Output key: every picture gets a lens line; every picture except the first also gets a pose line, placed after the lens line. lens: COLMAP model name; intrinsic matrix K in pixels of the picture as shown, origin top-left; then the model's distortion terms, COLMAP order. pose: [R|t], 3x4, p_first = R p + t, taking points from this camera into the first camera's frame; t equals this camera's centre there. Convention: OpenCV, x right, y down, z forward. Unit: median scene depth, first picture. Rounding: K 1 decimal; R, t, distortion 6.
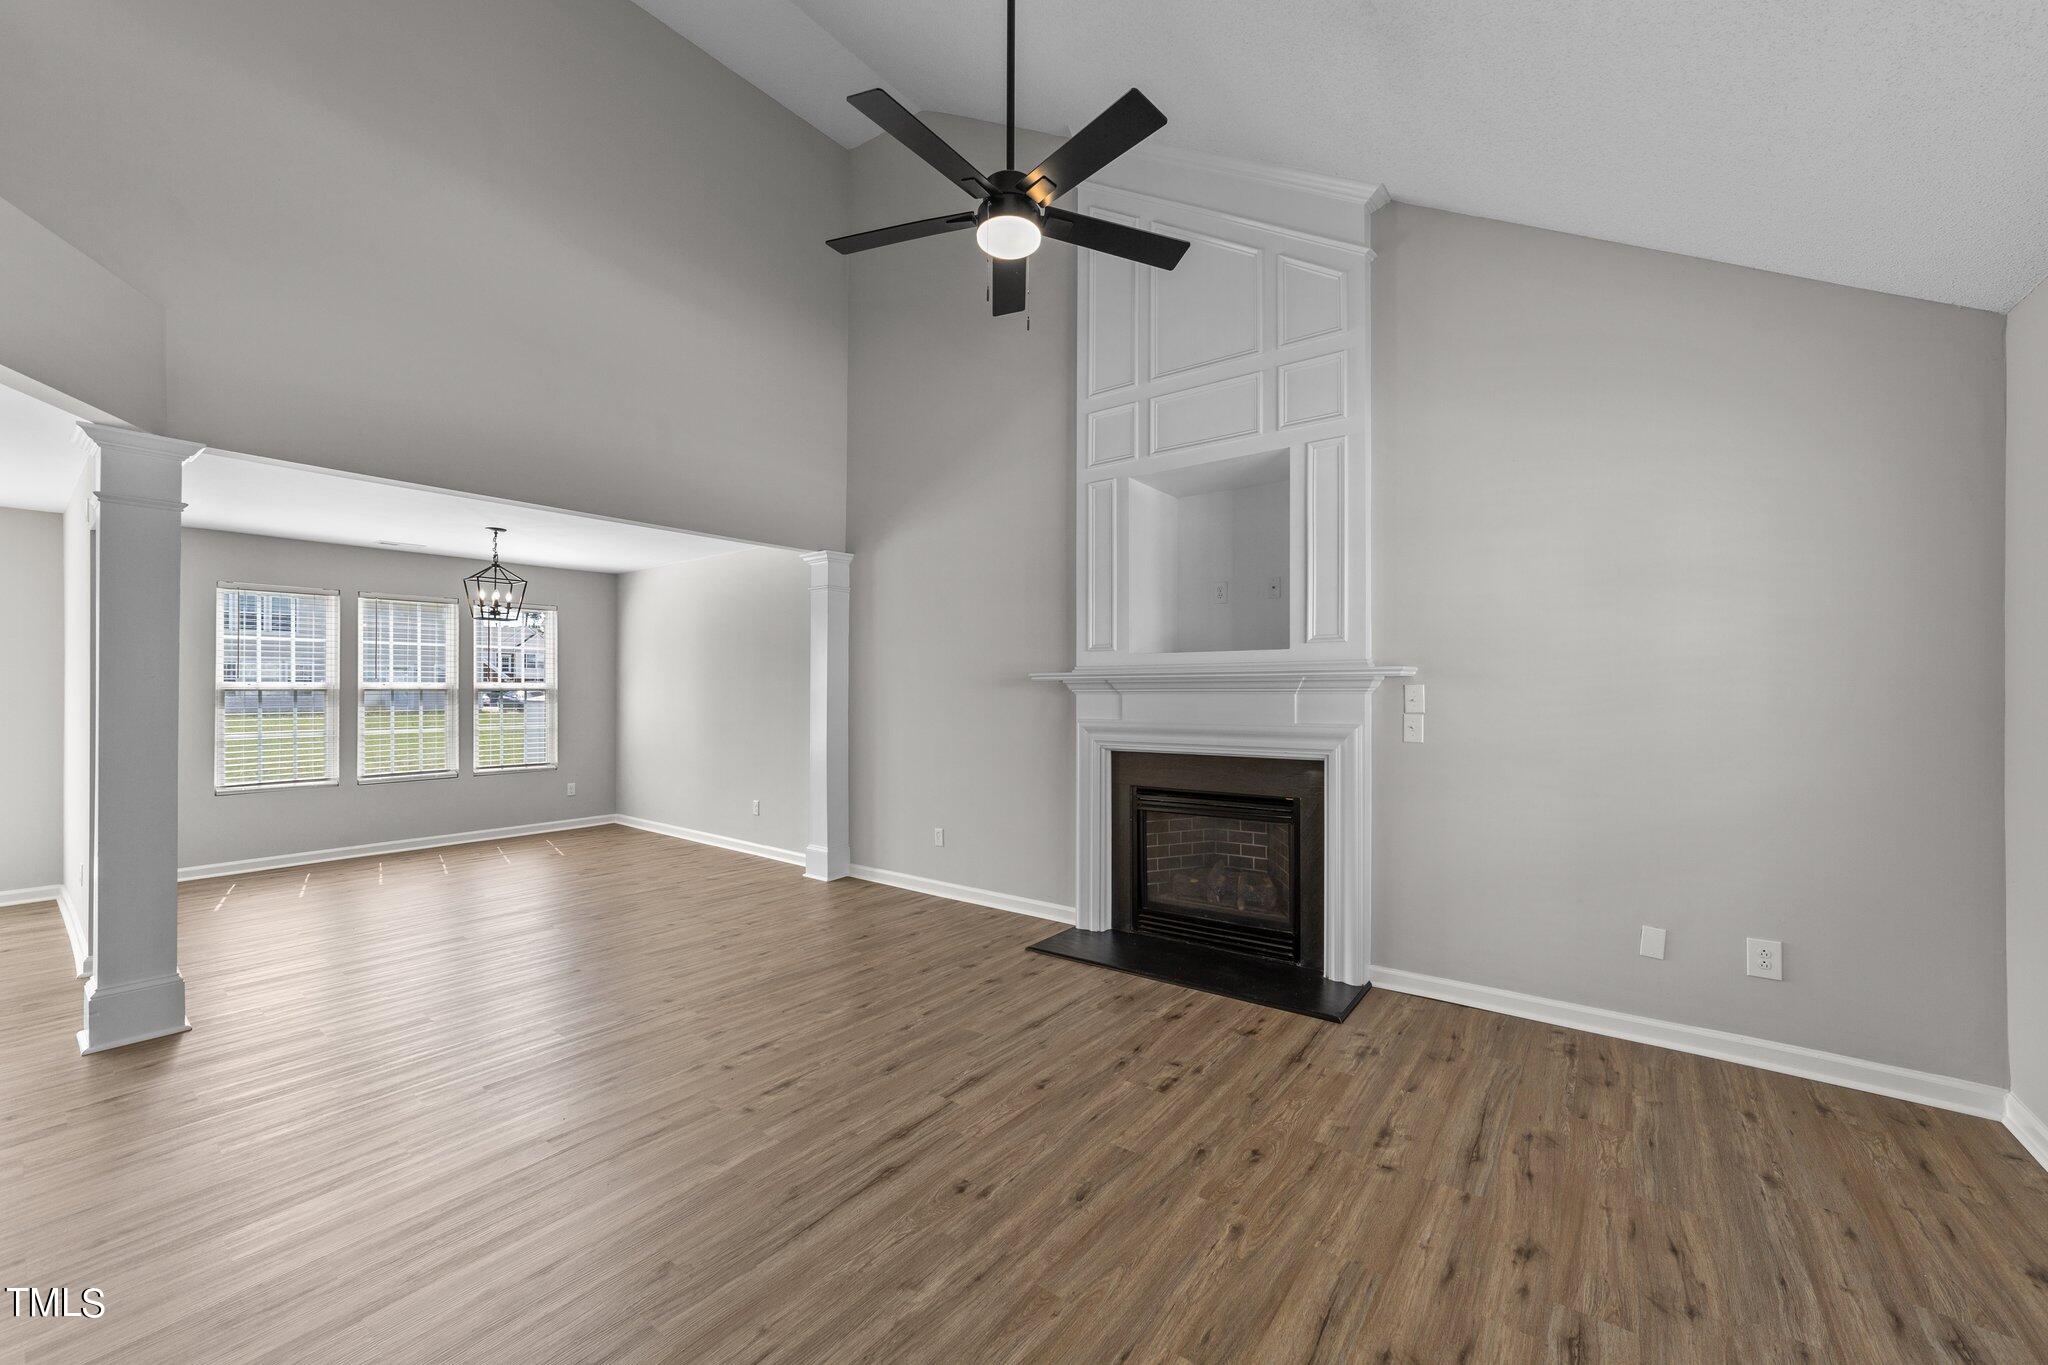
lens RADIAL K [[788.4, 0, 1040.0], [0, 788.4, 690.3], [0, 0, 1]] dist [-0.017878, 0.008264]
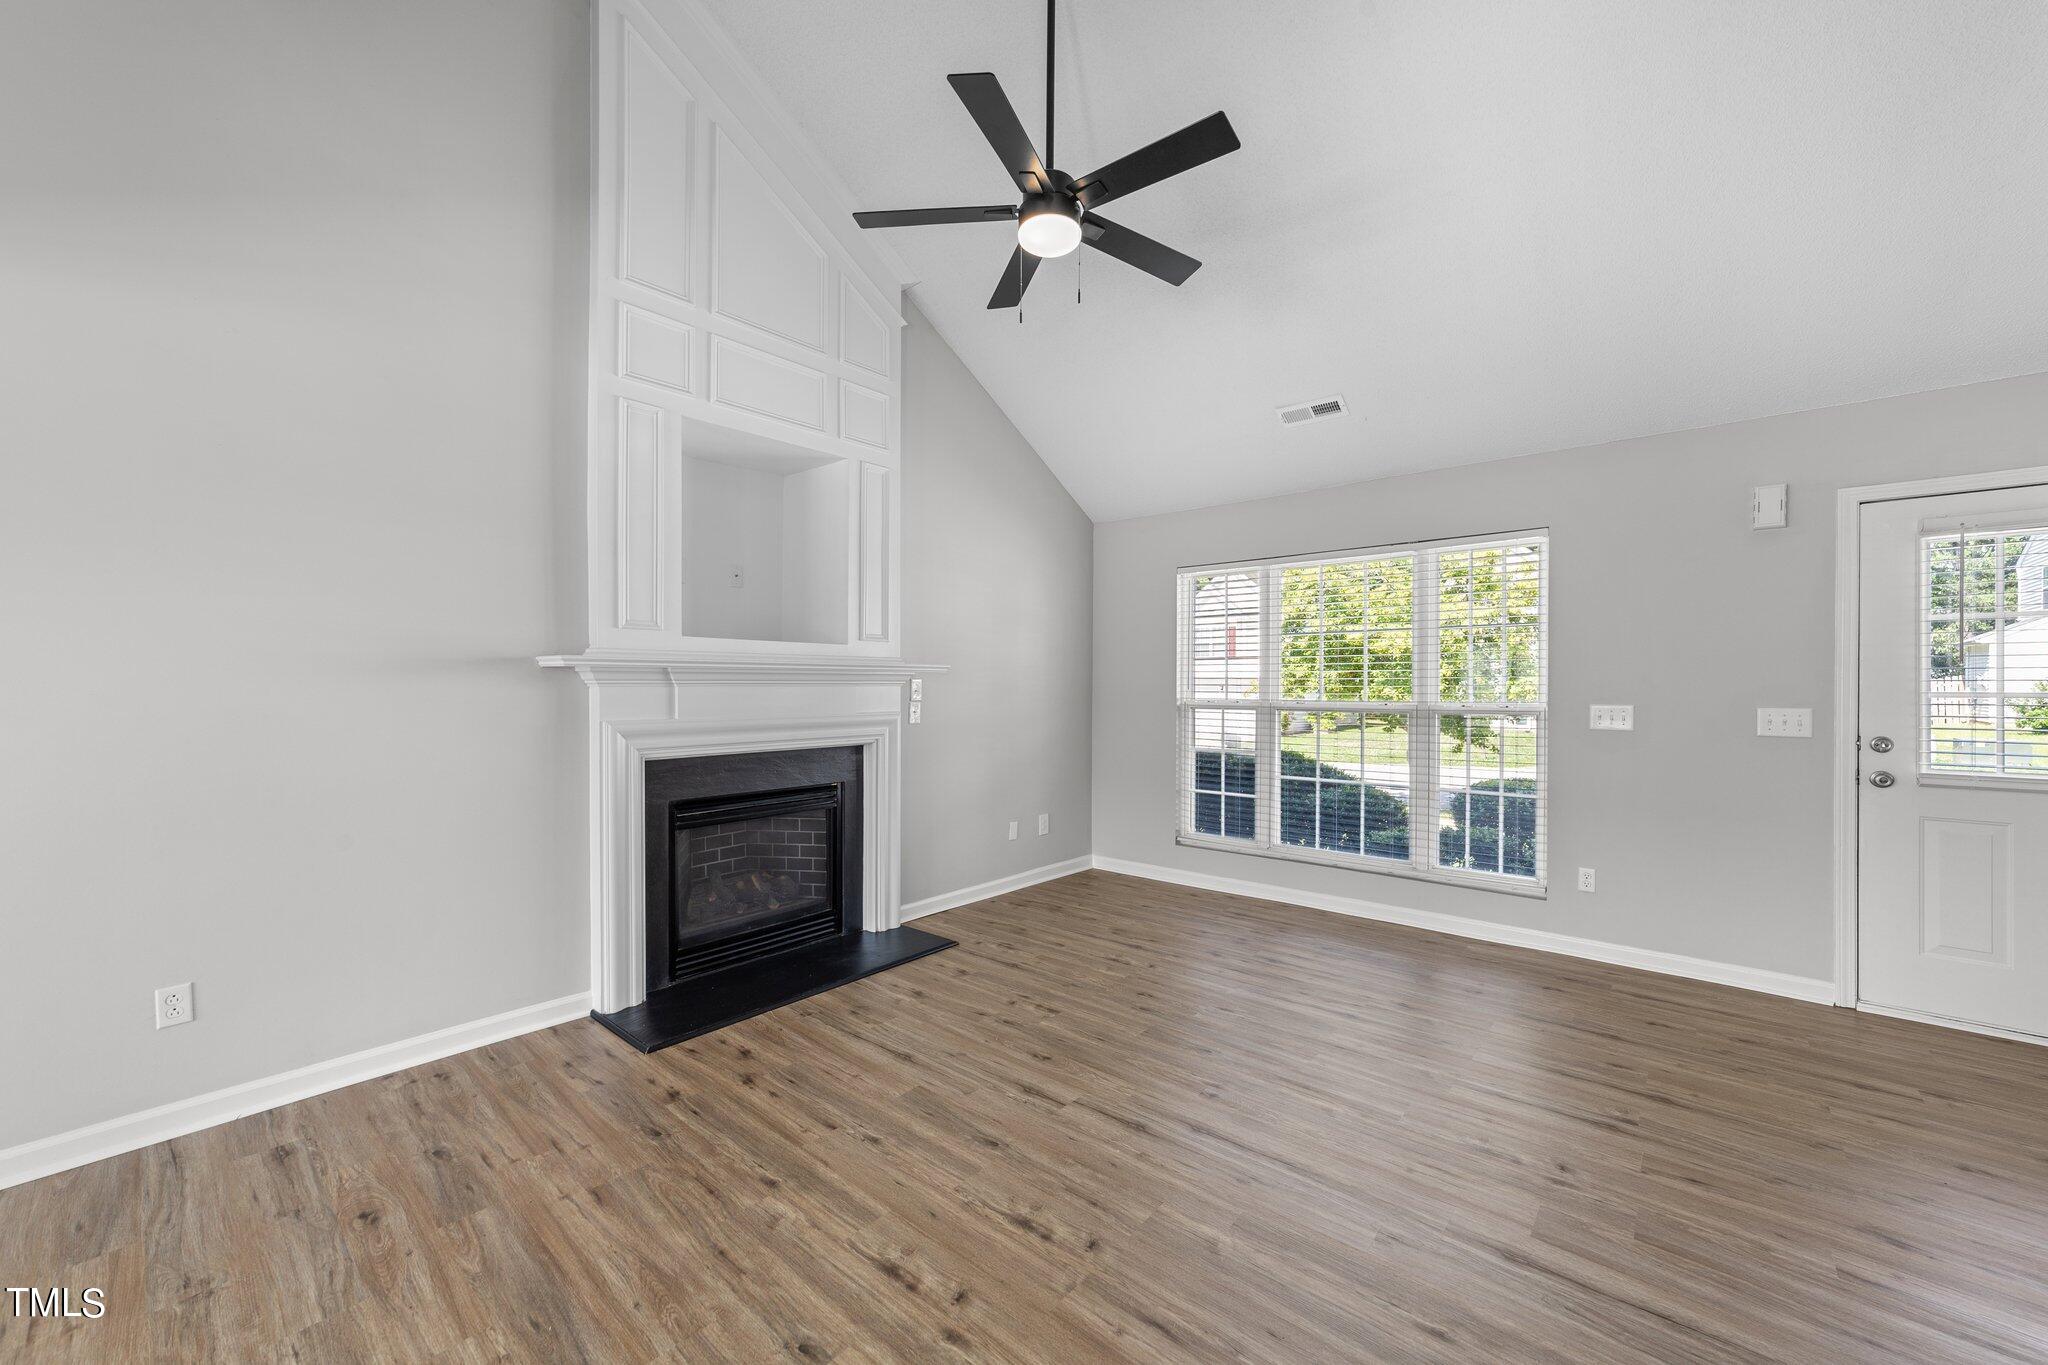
lens RADIAL K [[788.4, 0, 1019.3], [0, 788.4, 688.1], [0, 0, 1]] dist [-0.017878, 0.008264]
pose [[0.079815, -0.001269, 0.996809, -0.862827], [-0.001982, 0.999997, 0.001432, 0.006001], [-0.996808, -0.002090, 0.079812, 0.782283]]
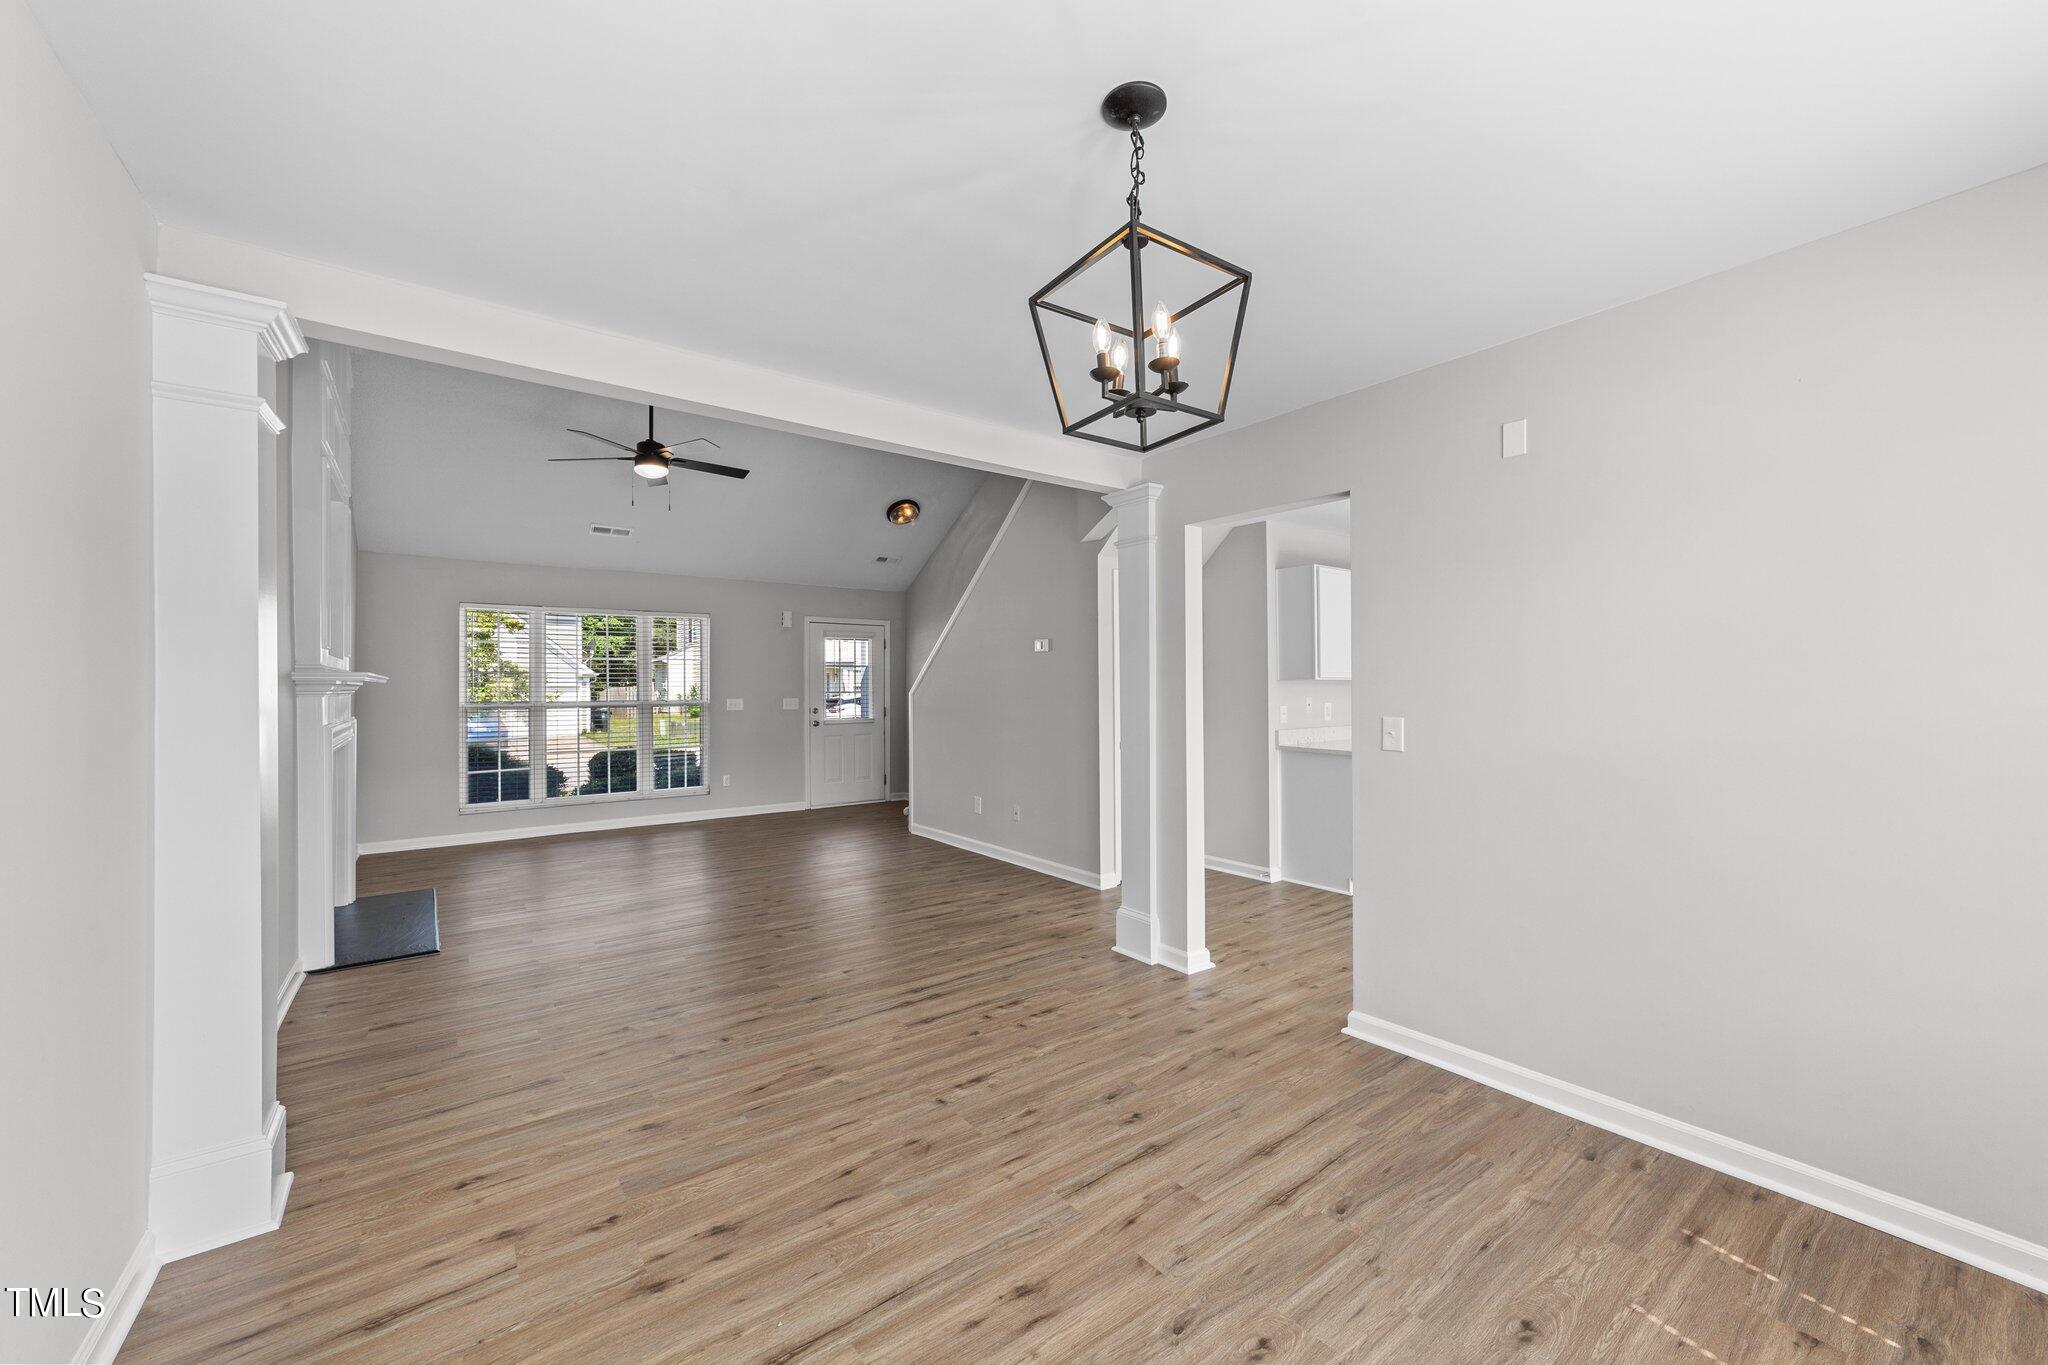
lens RADIAL K [[788.4, 0, 1023.7], [0, 788.4, 675.6], [0, 0, 1]] dist [-0.017878, 0.008264]
pose [[-0.958468, 0.012031, 0.284946, -1.270995], [0.007806, 0.999842, -0.015958, 0.003557], [-0.285093, -0.013071, -0.958411, 2.197023]]
